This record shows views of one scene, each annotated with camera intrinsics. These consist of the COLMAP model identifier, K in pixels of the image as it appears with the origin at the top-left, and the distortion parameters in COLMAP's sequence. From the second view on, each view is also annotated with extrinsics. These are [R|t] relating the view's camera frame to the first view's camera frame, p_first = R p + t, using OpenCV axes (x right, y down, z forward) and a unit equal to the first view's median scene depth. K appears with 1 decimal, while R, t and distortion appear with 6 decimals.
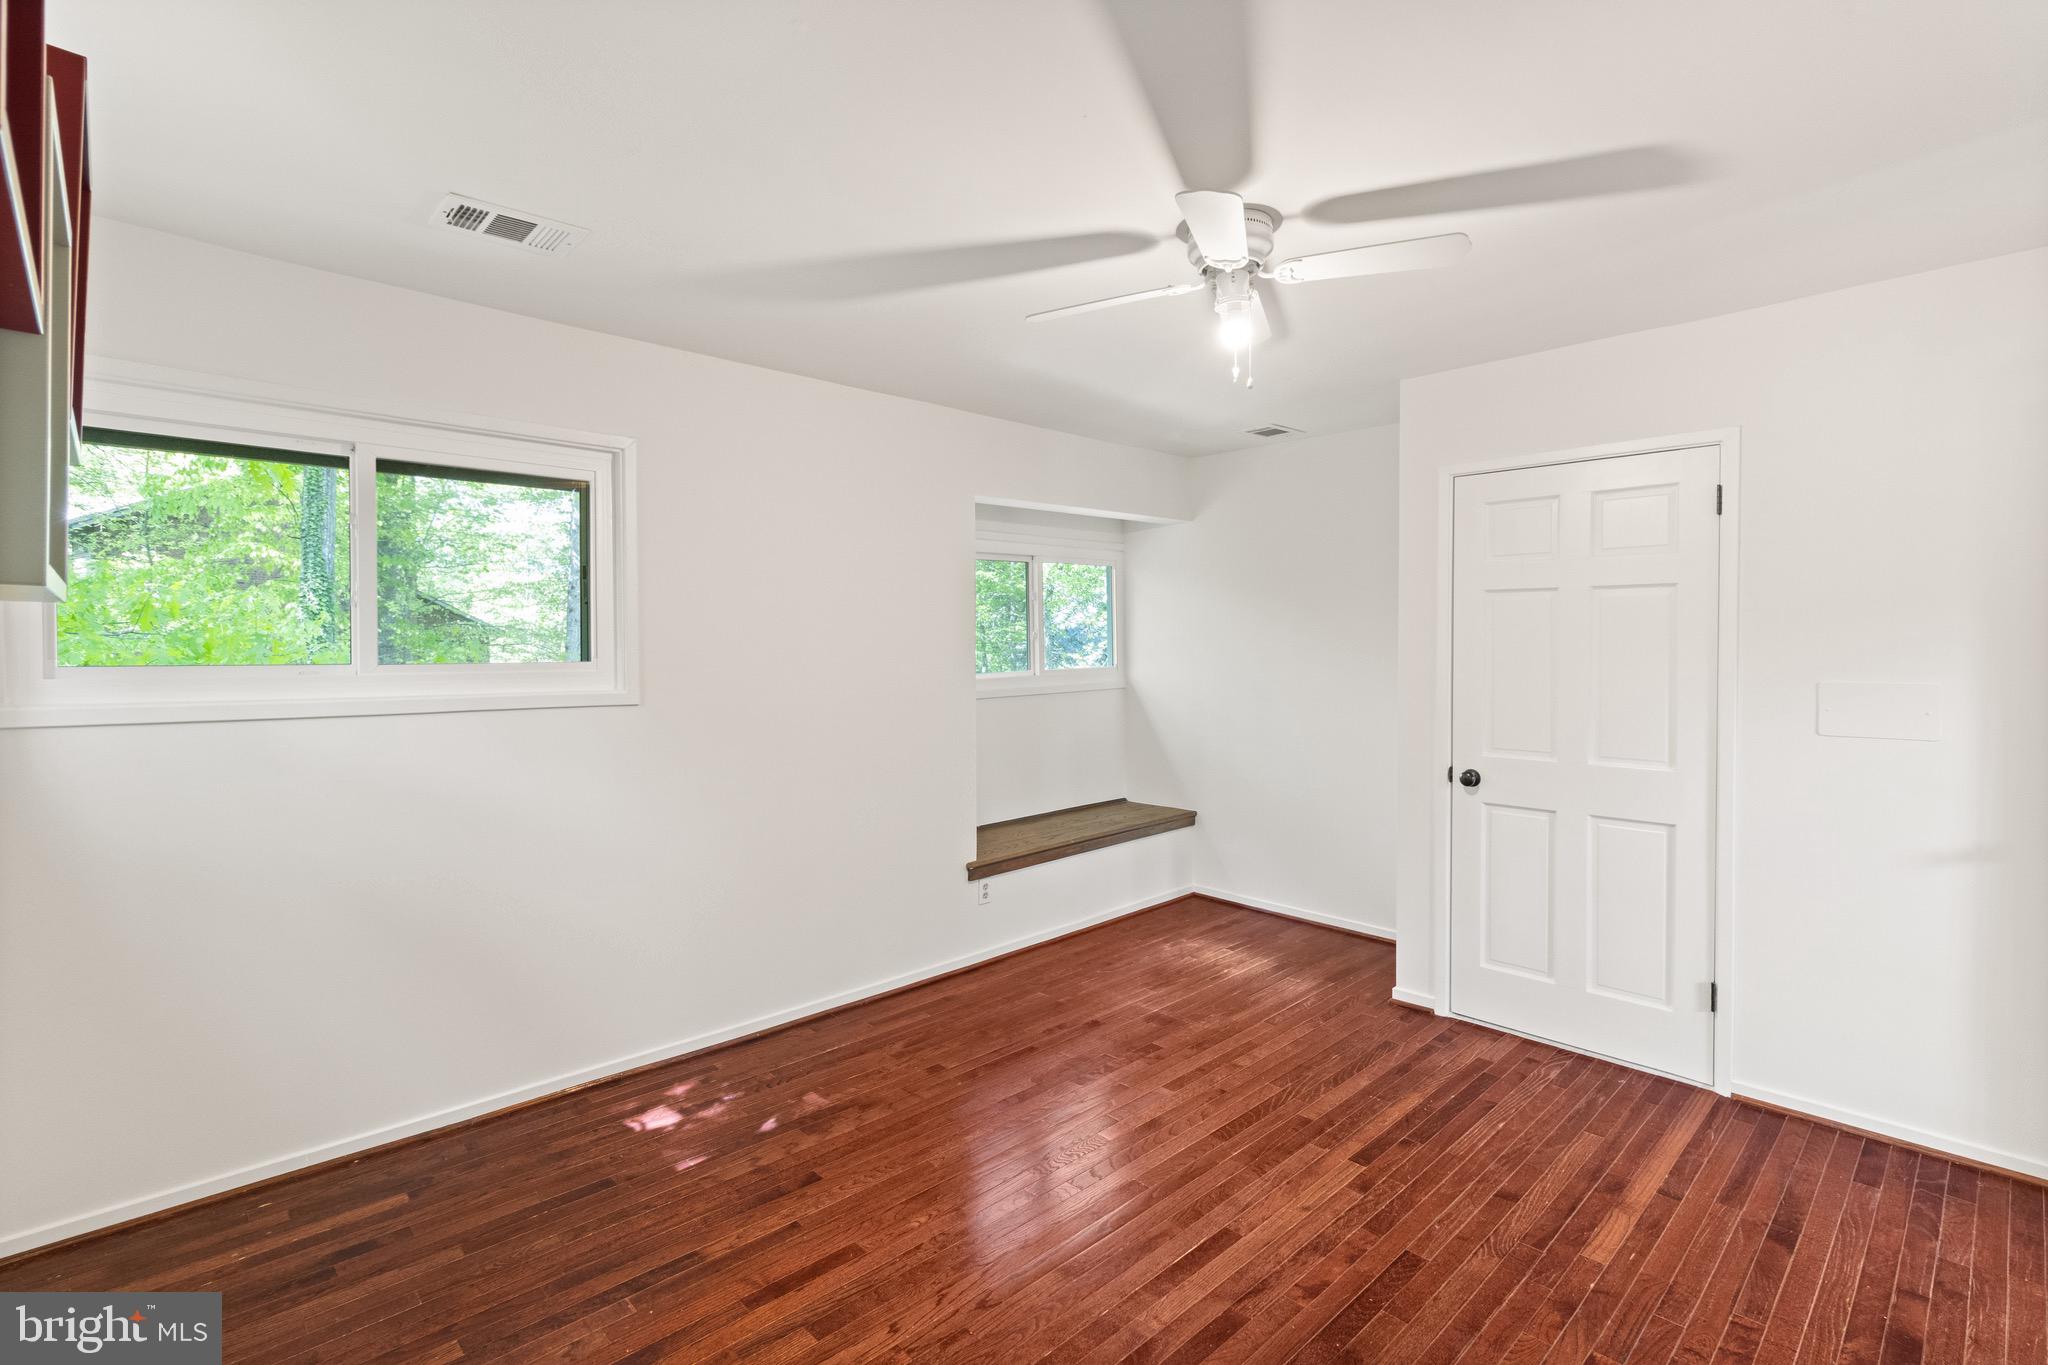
lens RADIAL K [[953.7, 0, 1021.8], [0, 953.7, 647.7], [0, 0, 1]] dist [0.004427, -0.000455]
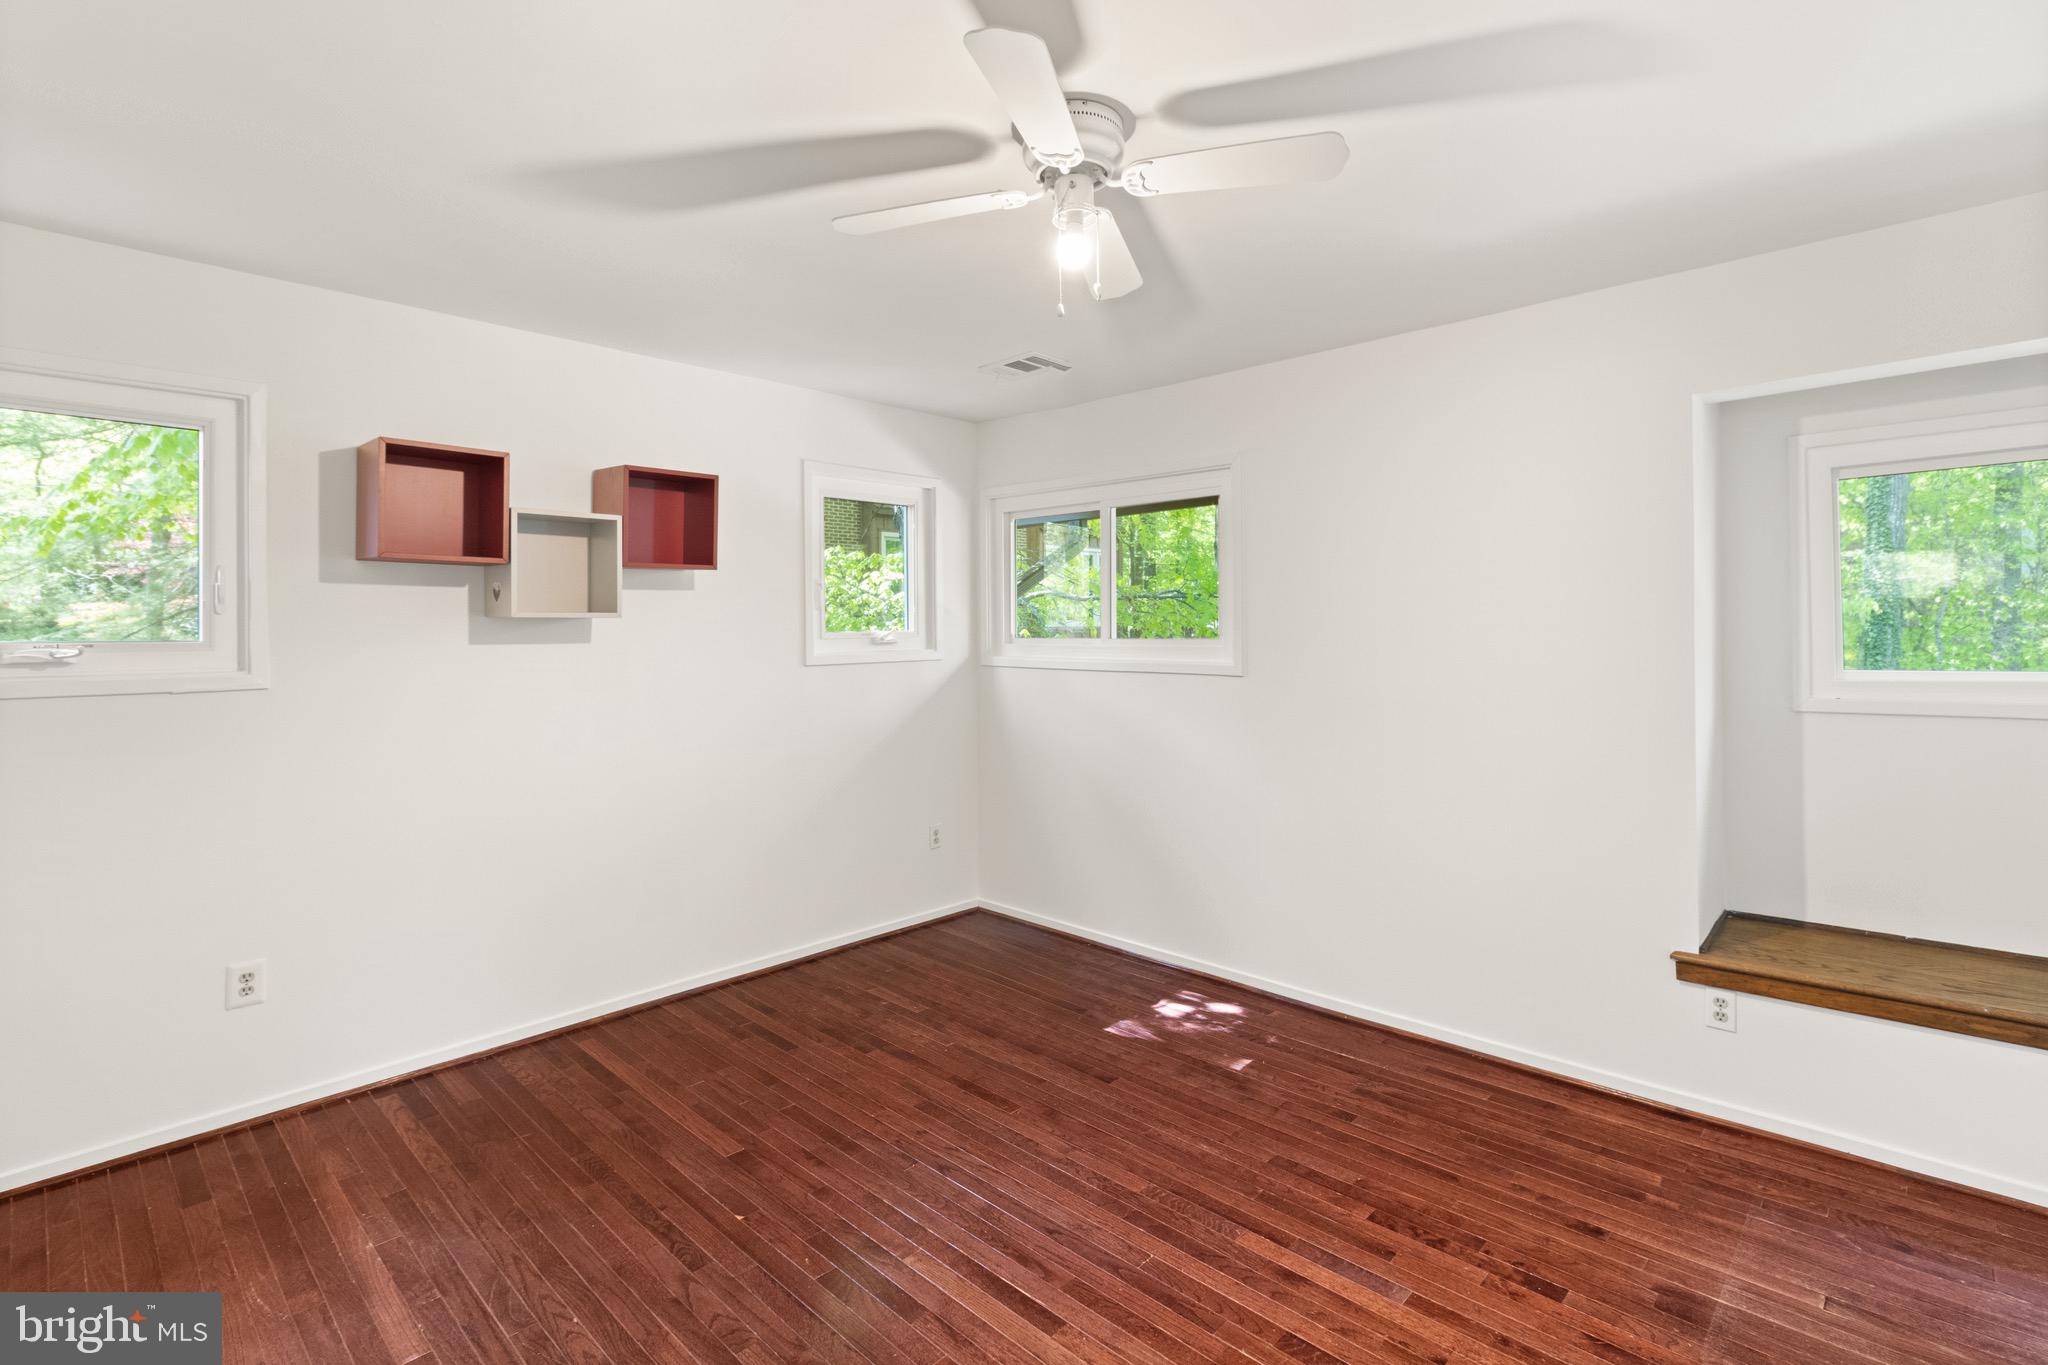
lens RADIAL K [[953.7, 0, 1020.0], [0, 953.7, 628.7], [0, 0, 1]] dist [0.004427, -0.000455]
pose [[0.046397, -0.001156, -0.998922, 0.737321], [0.005208, 0.999986, -0.000916, 0.000505], [0.998909, -0.005160, 0.046403, 0.650734]]
